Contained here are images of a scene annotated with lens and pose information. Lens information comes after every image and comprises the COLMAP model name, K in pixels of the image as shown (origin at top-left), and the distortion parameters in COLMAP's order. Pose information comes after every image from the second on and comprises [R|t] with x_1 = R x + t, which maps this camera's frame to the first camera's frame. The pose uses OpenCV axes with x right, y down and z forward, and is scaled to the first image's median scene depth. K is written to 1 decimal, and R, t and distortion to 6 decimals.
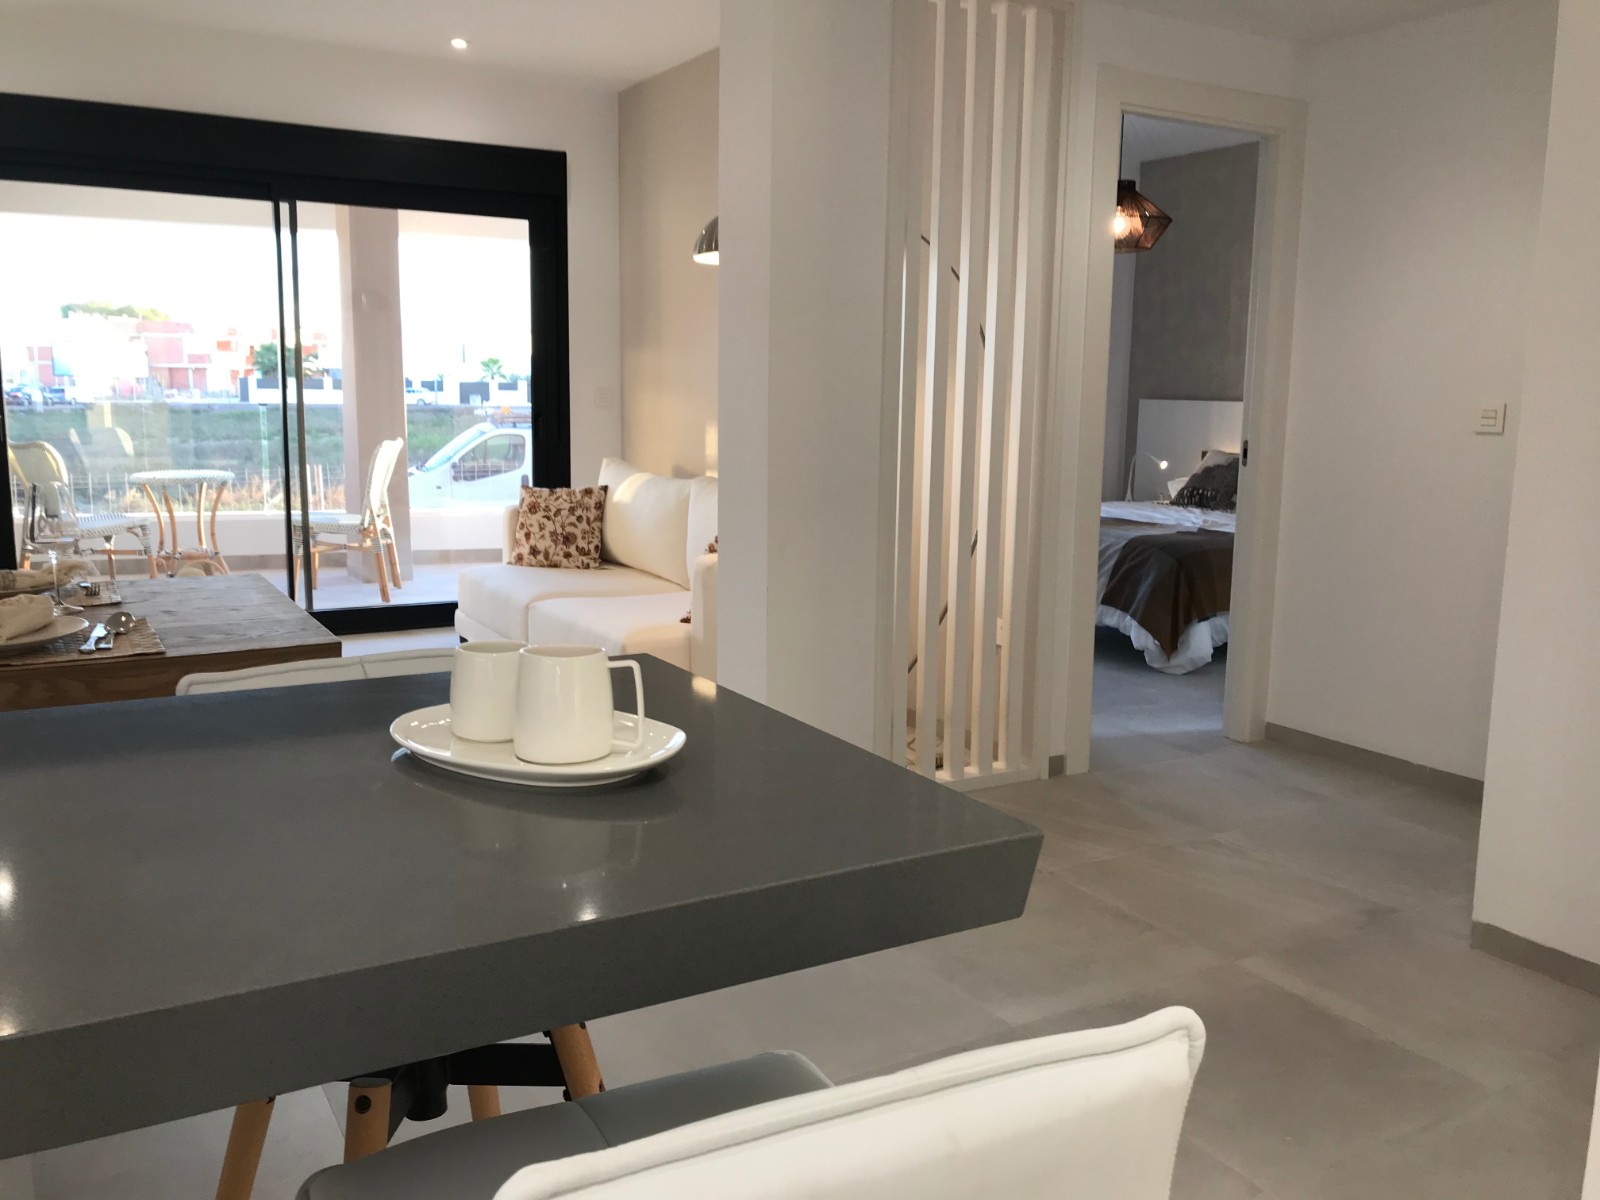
lens RADIAL K [[1308.6, 0, 802.0], [0, 1308.6, 600.6], [0, 0, 1]] dist [0.027189, -0.013203]
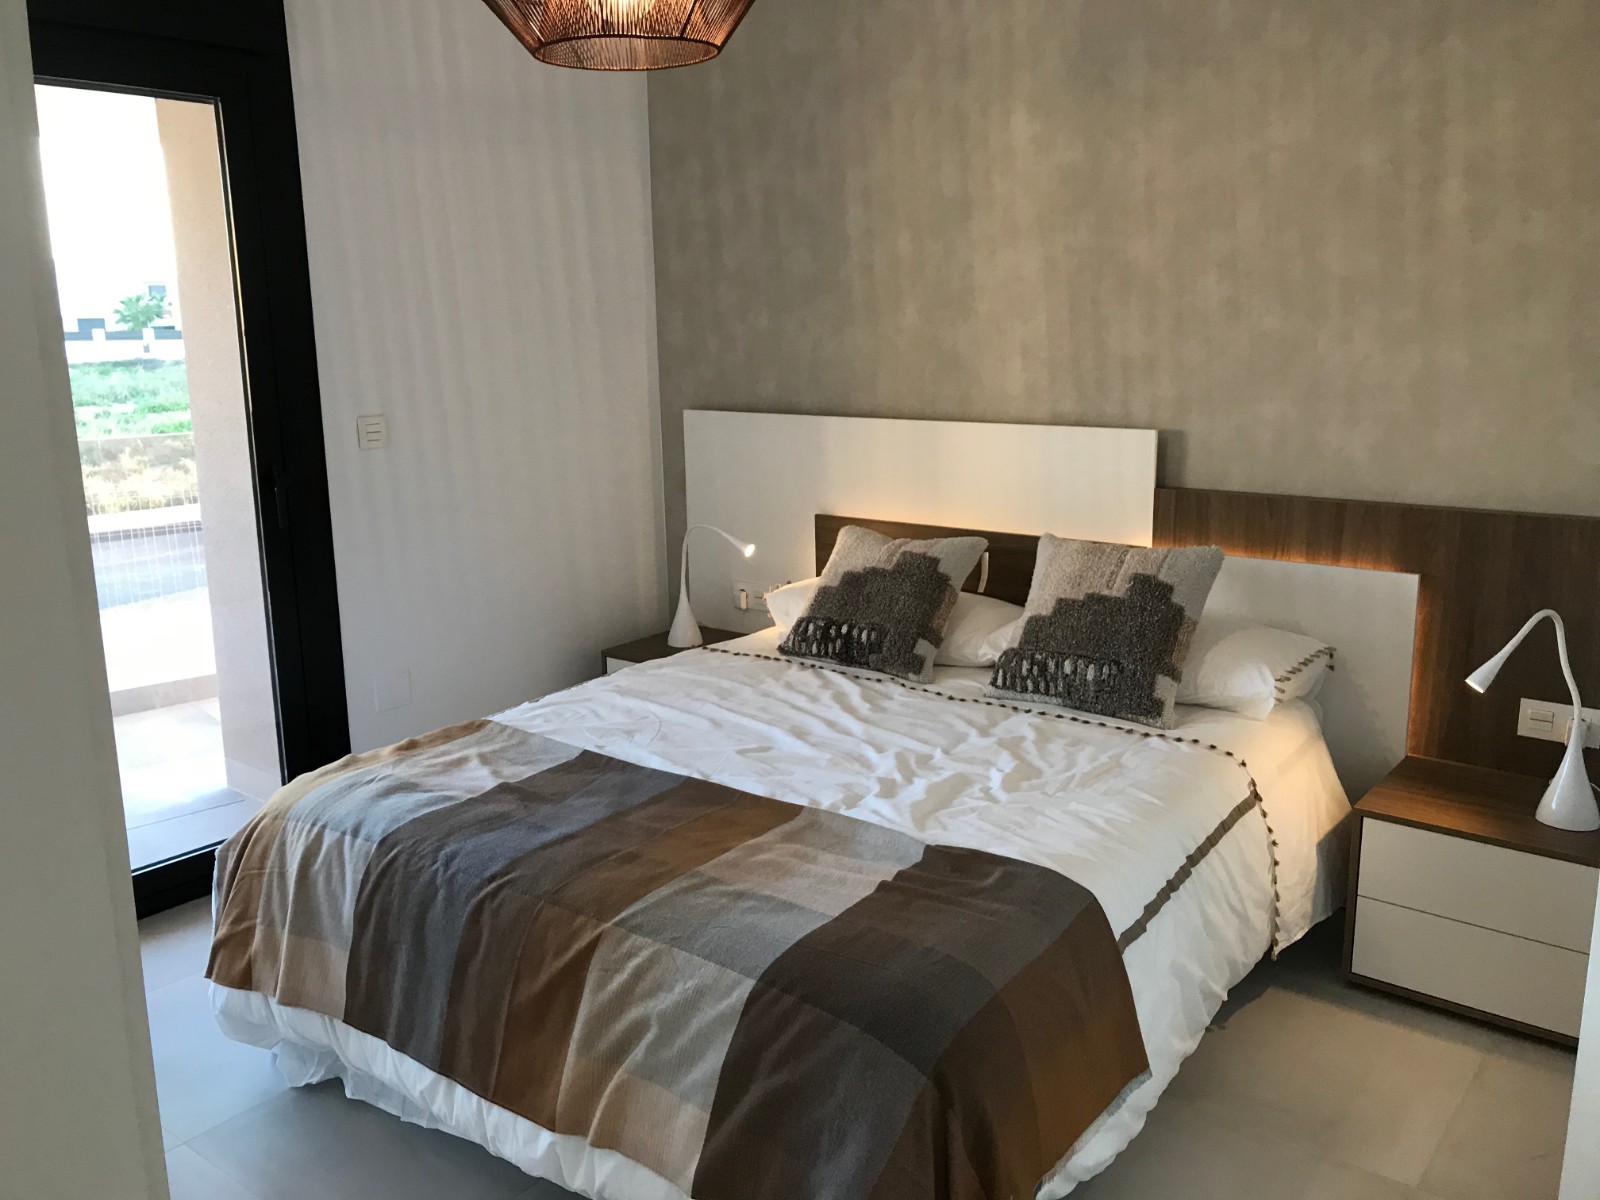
lens RADIAL K [[1308.6, 0, 800.8], [0, 1308.6, 593.2], [0, 0, 1]] dist [0.027189, -0.013203]
pose [[0.930194, -0.107838, 0.350870, 0.127712], [0.087421, 0.993451, 0.073568, -0.130774], [-0.356506, -0.037759, 0.933530, 0.570594]]
